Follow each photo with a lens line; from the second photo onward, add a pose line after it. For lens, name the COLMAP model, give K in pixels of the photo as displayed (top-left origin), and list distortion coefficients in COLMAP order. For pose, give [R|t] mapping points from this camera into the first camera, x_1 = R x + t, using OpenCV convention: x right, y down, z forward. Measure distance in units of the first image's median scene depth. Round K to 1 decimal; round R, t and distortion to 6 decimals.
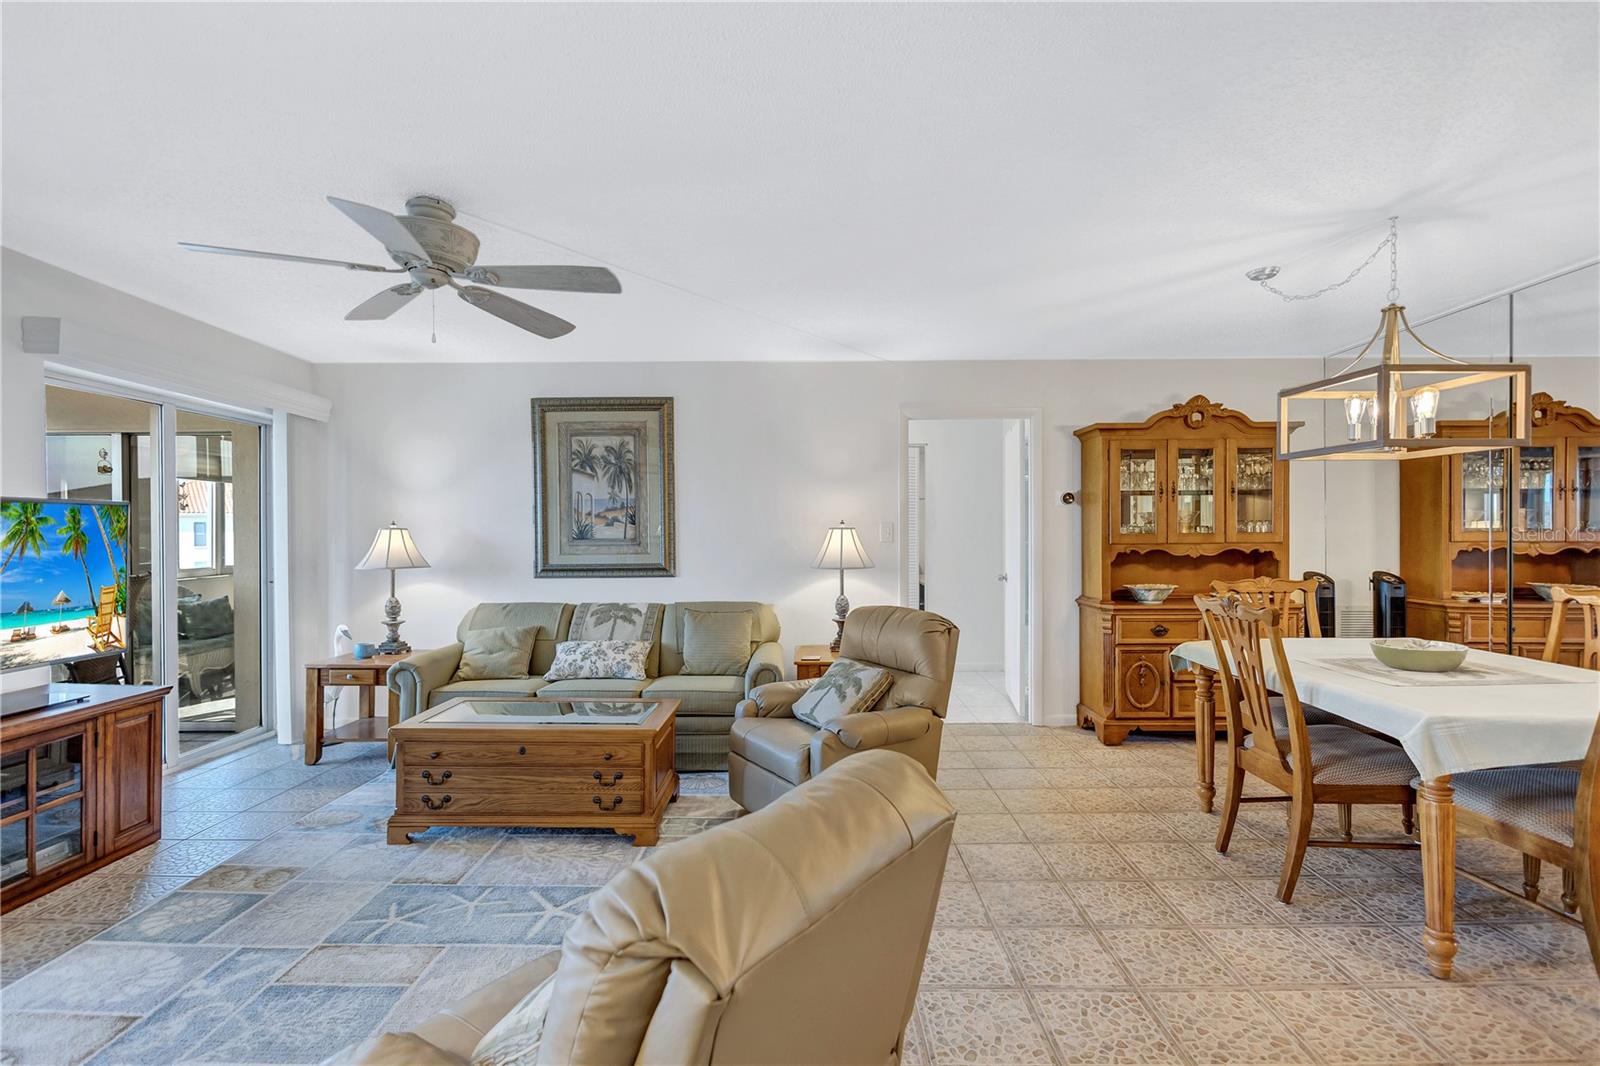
lens RADIAL K [[745.2, 0, 800.0], [0, 745.2, 533.0], [0, 0, 1]] dist [0.000449, -0.000165]
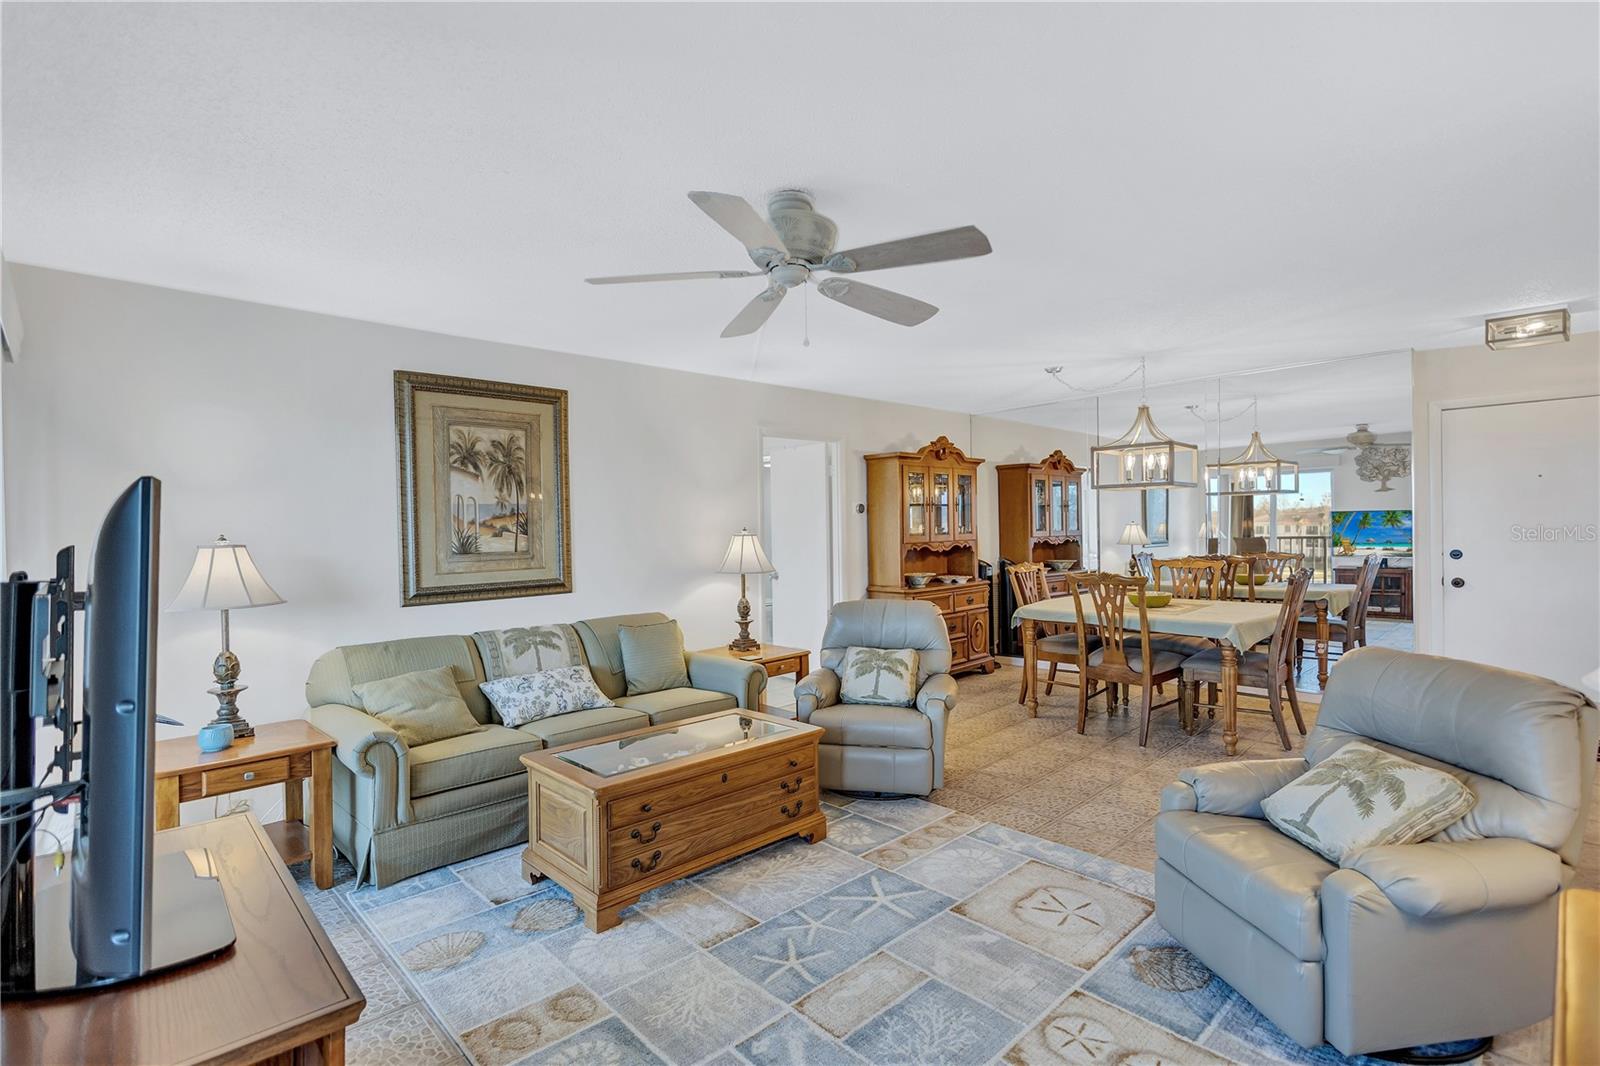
lens RADIAL K [[754.2, 0, 811.7], [0, 754.2, 532.8], [0, 0, 1]] dist [-0.001607, -0.000423]
pose [[0.712086, -0.013917, 0.701955, -0.634248], [0.016759, 0.999856, 0.002822, -0.010896], [-0.701893, 0.009755, 0.712216, 0.164632]]
